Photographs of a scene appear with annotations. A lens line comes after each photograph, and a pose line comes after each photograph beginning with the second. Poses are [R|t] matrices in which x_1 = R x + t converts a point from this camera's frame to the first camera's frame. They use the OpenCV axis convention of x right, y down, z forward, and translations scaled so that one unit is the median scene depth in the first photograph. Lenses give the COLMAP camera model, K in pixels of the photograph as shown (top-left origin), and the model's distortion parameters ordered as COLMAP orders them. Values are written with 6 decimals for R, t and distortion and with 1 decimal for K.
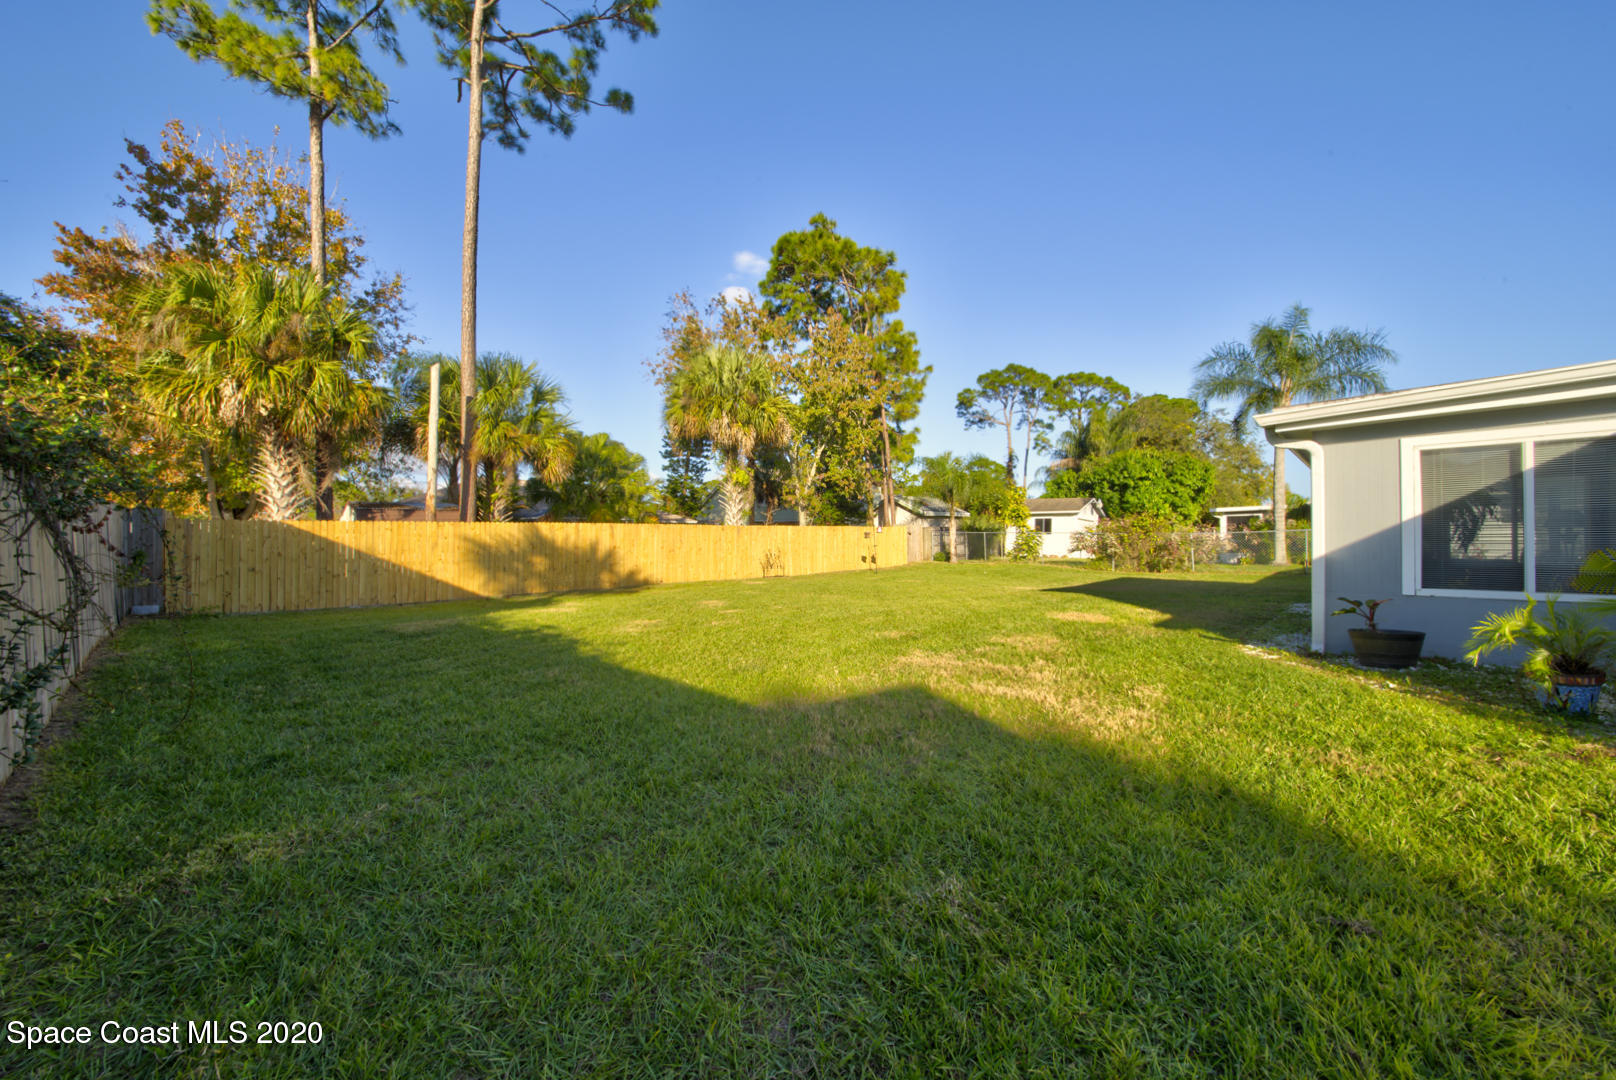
lens RADIAL K [[564.9, 0, 801.8], [0, 564.9, 527.7], [0, 0, 1]] dist [0.003084, -0.004179]
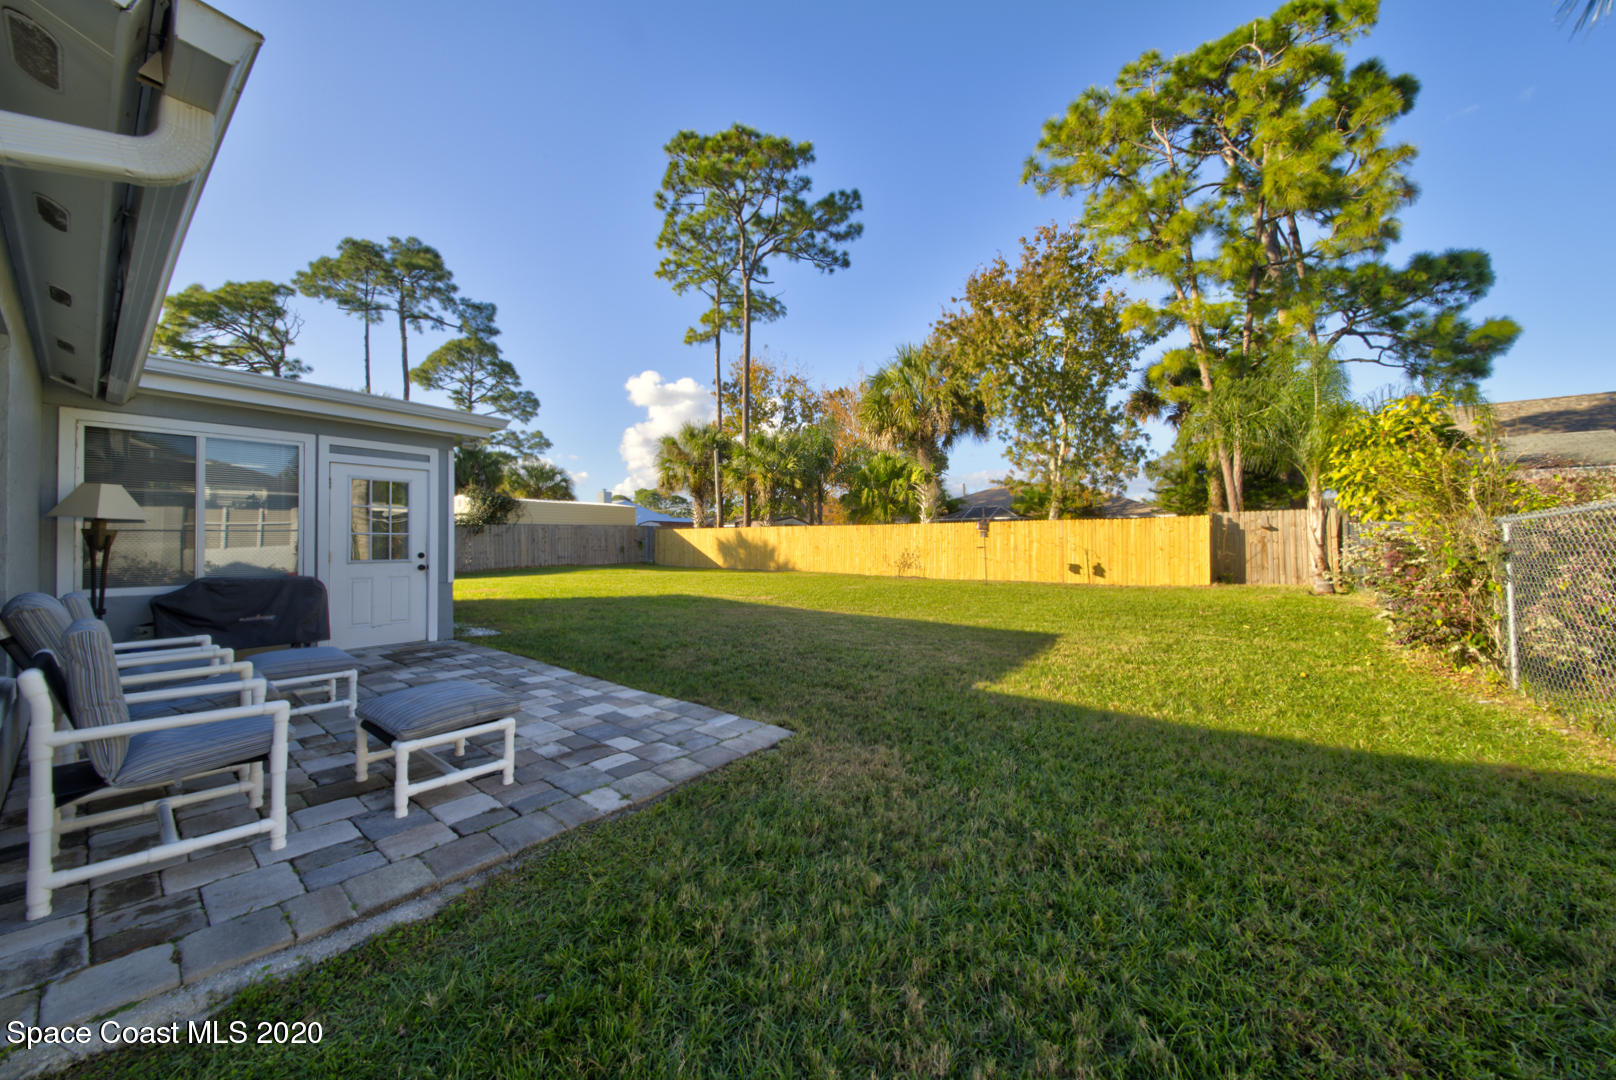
lens RADIAL K [[564.9, 0, 807.1], [0, 564.9, 535.1], [0, 0, 1]] dist [0.003084, -0.004179]
pose [[0.111847, -0.011473, -0.993659, 1.042175], [0.011725, 0.999879, -0.010225, 0.026377], [0.993656, -0.010507, 0.111968, 0.857484]]
